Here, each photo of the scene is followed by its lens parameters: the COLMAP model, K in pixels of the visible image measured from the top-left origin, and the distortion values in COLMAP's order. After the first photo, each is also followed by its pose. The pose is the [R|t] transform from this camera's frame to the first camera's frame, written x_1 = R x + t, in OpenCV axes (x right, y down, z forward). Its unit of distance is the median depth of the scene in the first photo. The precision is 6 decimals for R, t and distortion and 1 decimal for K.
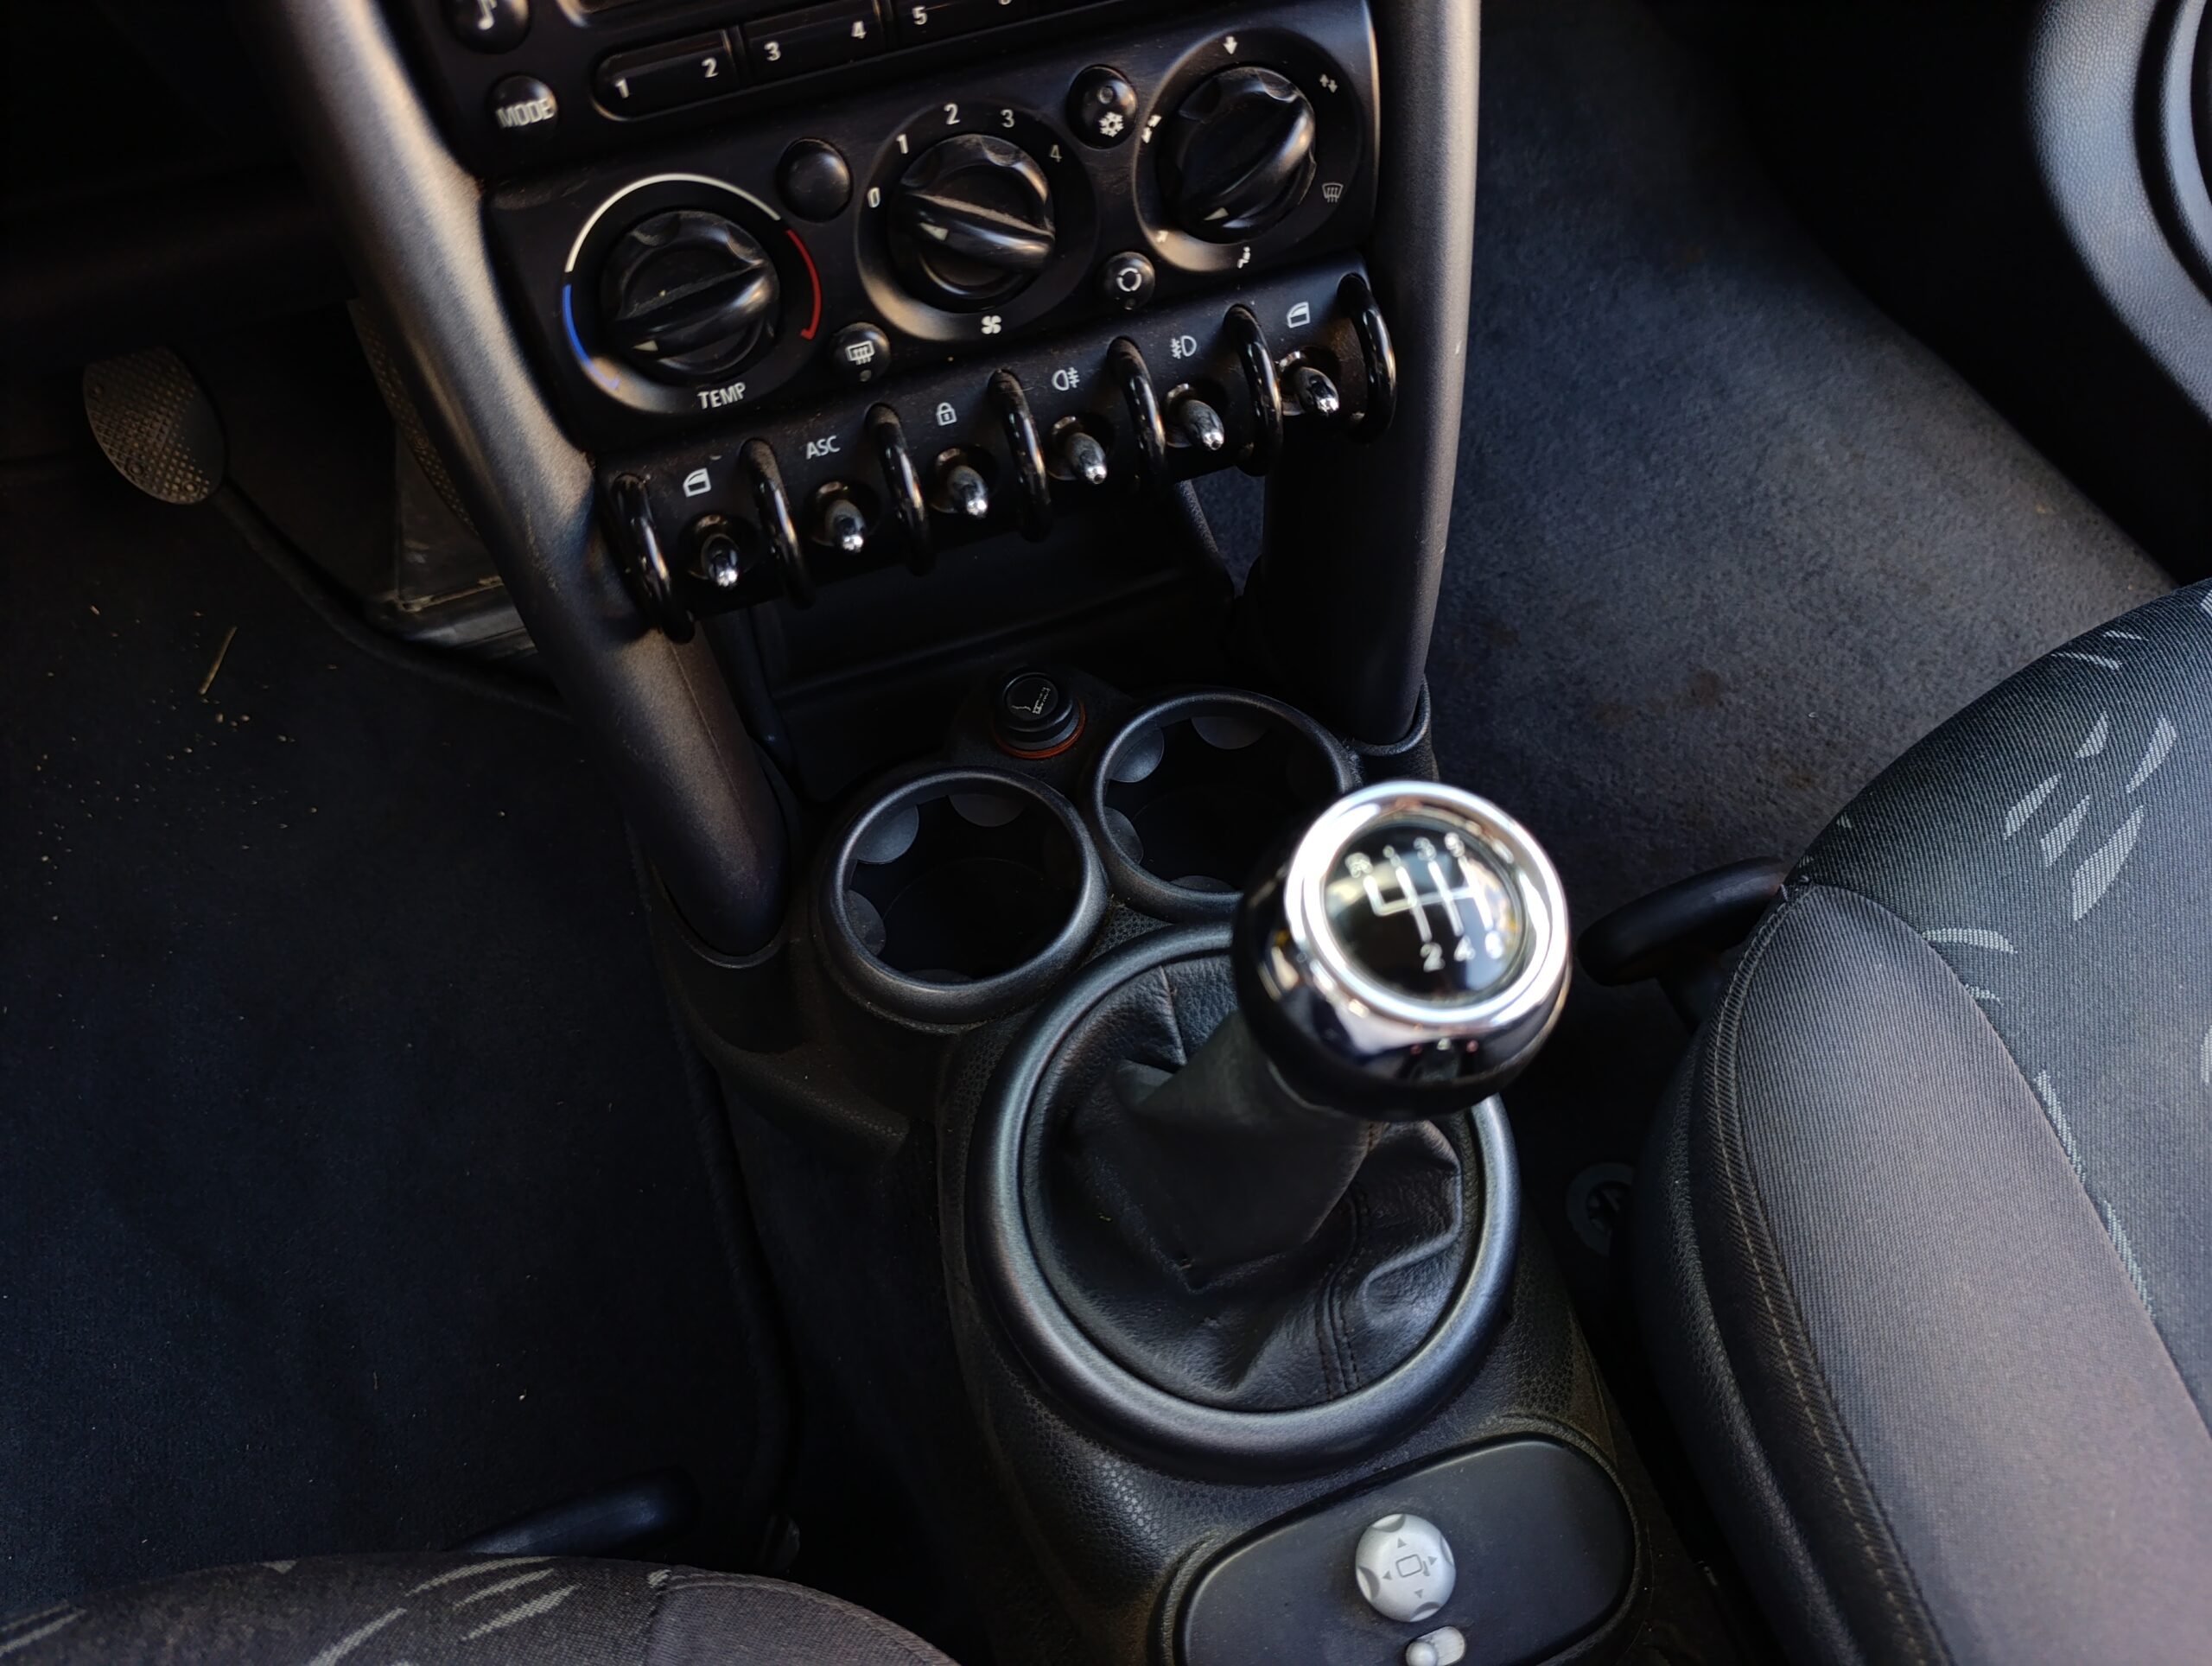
lens RADIAL K [[1492.4, 0, 1099.8], [0, 1492.4, 841.5], [0, 0, 1]] dist [0.005057, -0.017783]
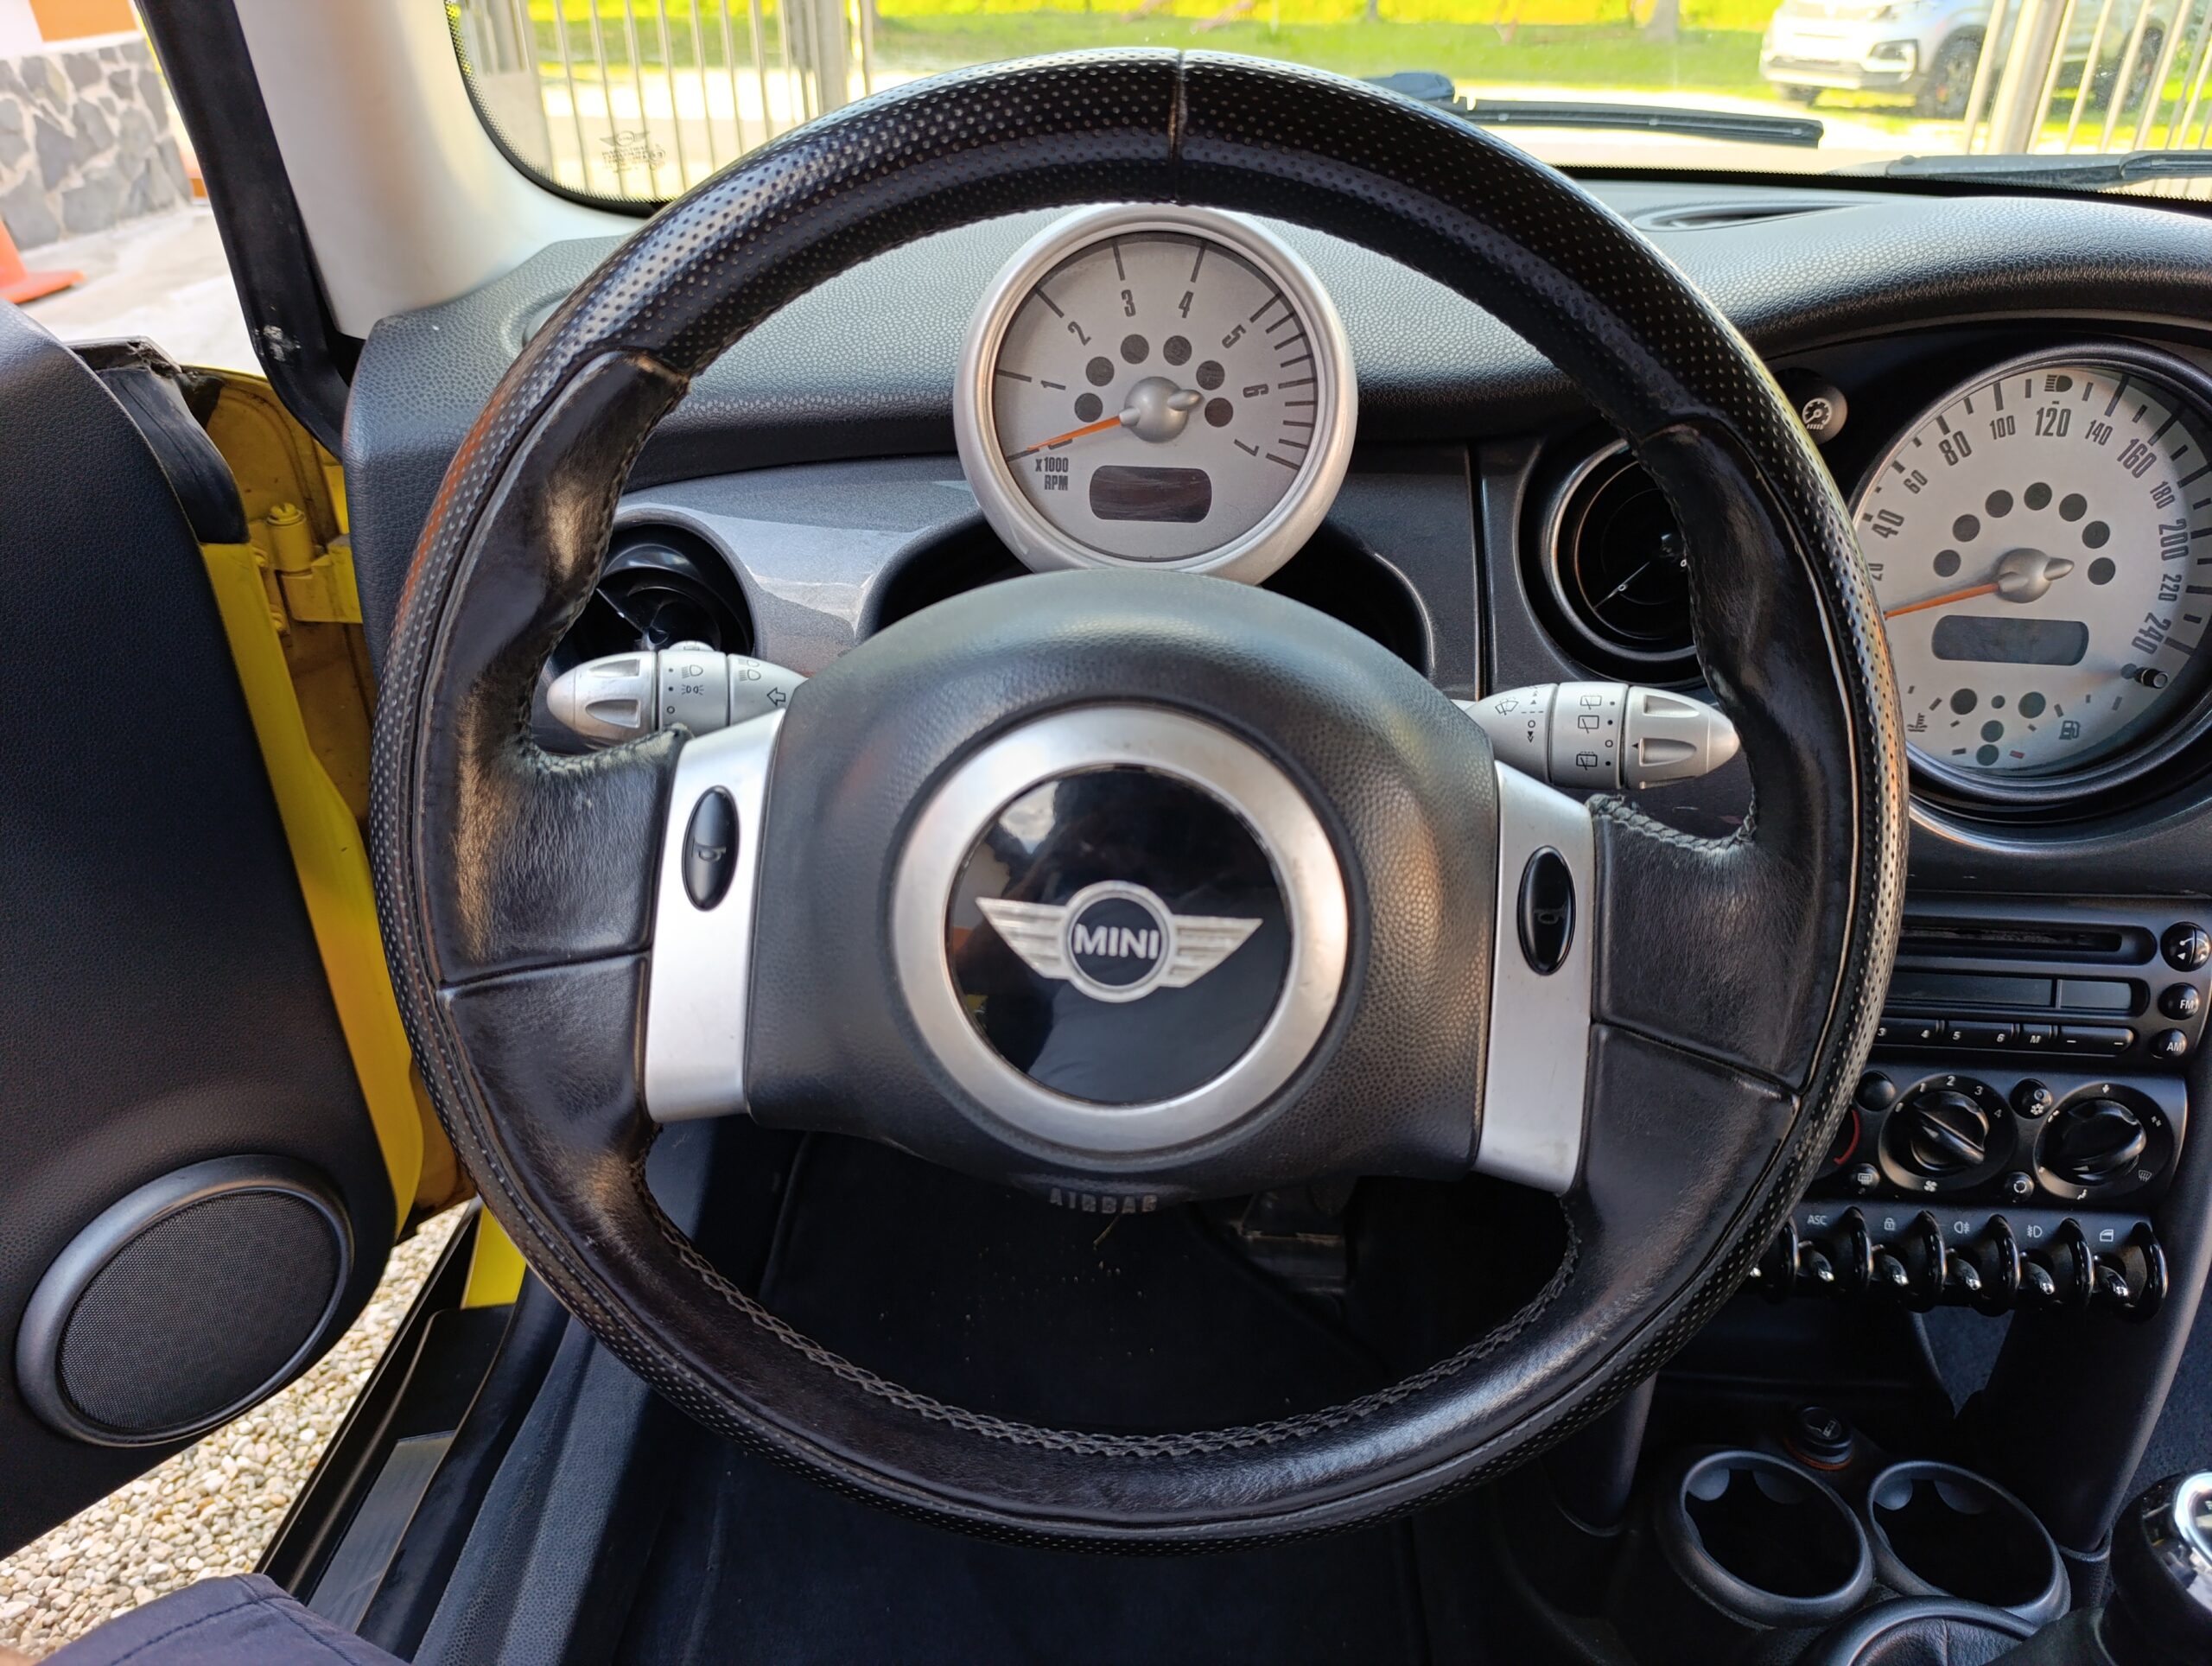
lens RADIAL K [[1492.4, 0, 1100.3], [0, 1492.4, 841.2], [0, 0, 1]] dist [0.005057, -0.017783]
pose [[0.919953, 0.243930, -0.306896, -0.502597], [-0.364114, 0.821776, -0.438297, 0.429393], [0.145286, 0.514958, 0.844814, -0.808872]]
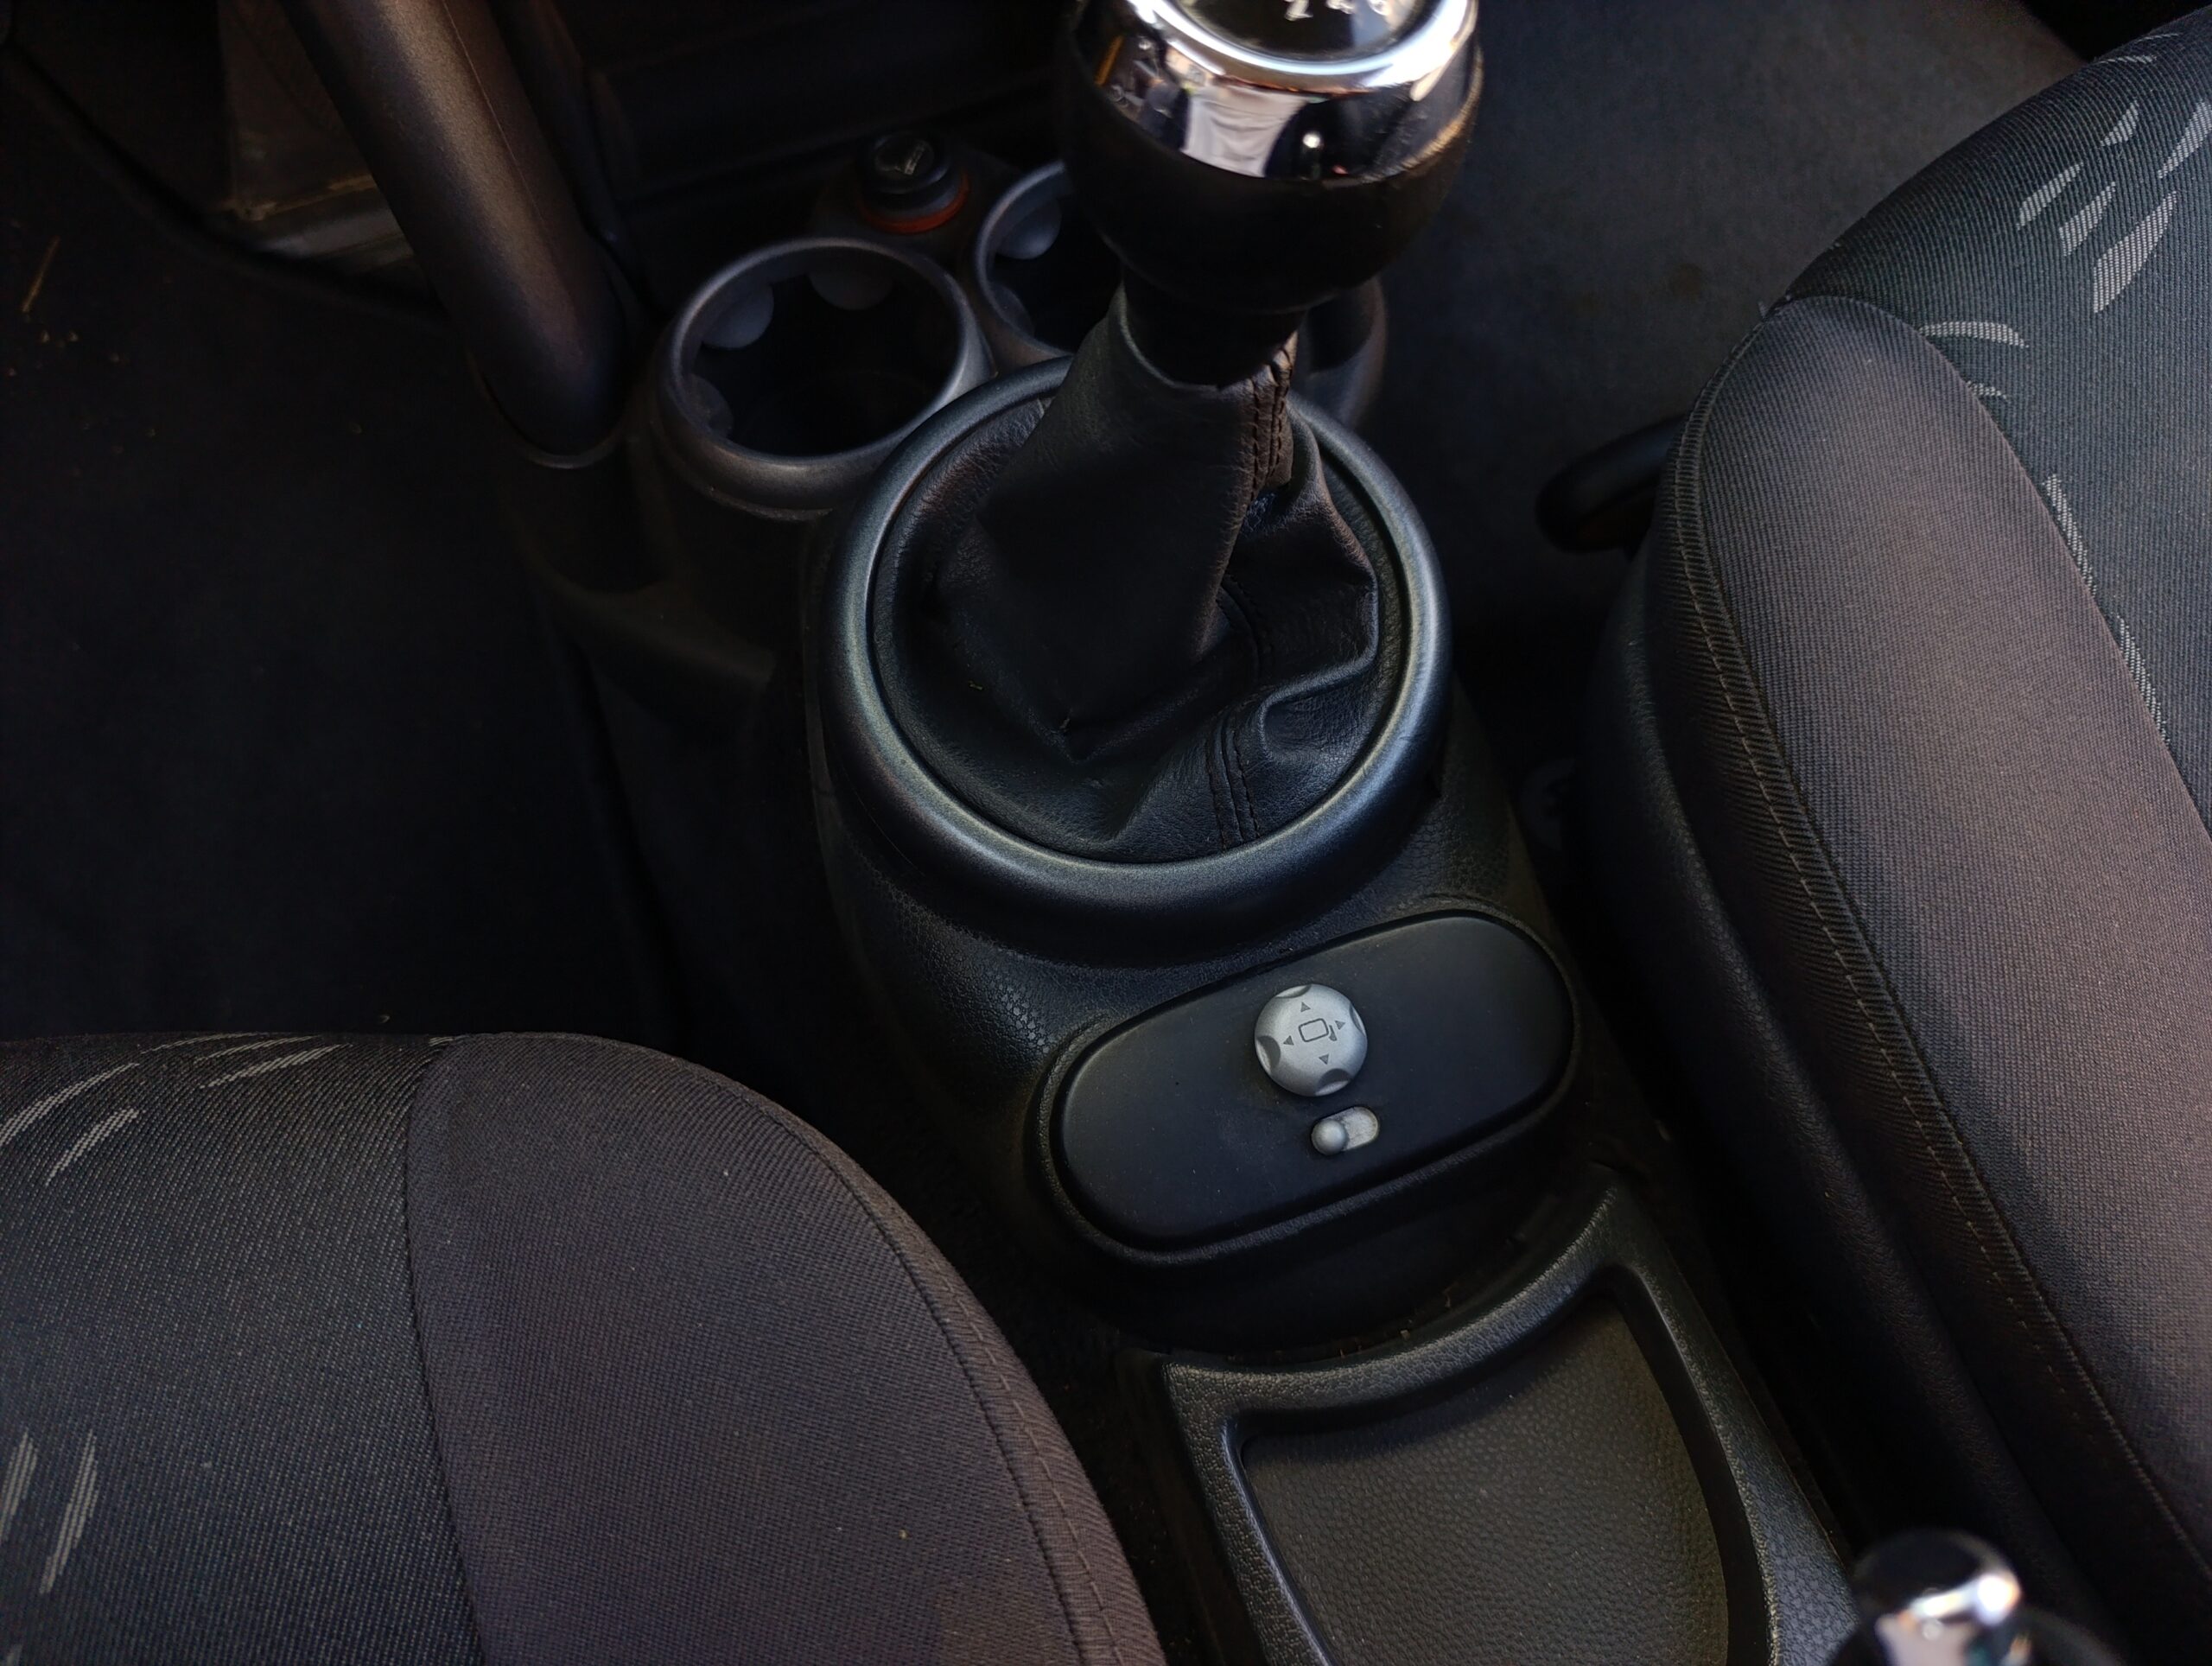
lens RADIAL K [[1509.5, 0, 1107.0], [0, 1509.5, 816.5], [0, 0, 1]] dist [-0.000705, -0.022297]
pose [[0.999785, -0.012370, 0.016670, 0.068686], [0.010688, 0.995184, 0.097444, 0.259088], [-0.017795, -0.097245, 0.995101, 0.125931]]
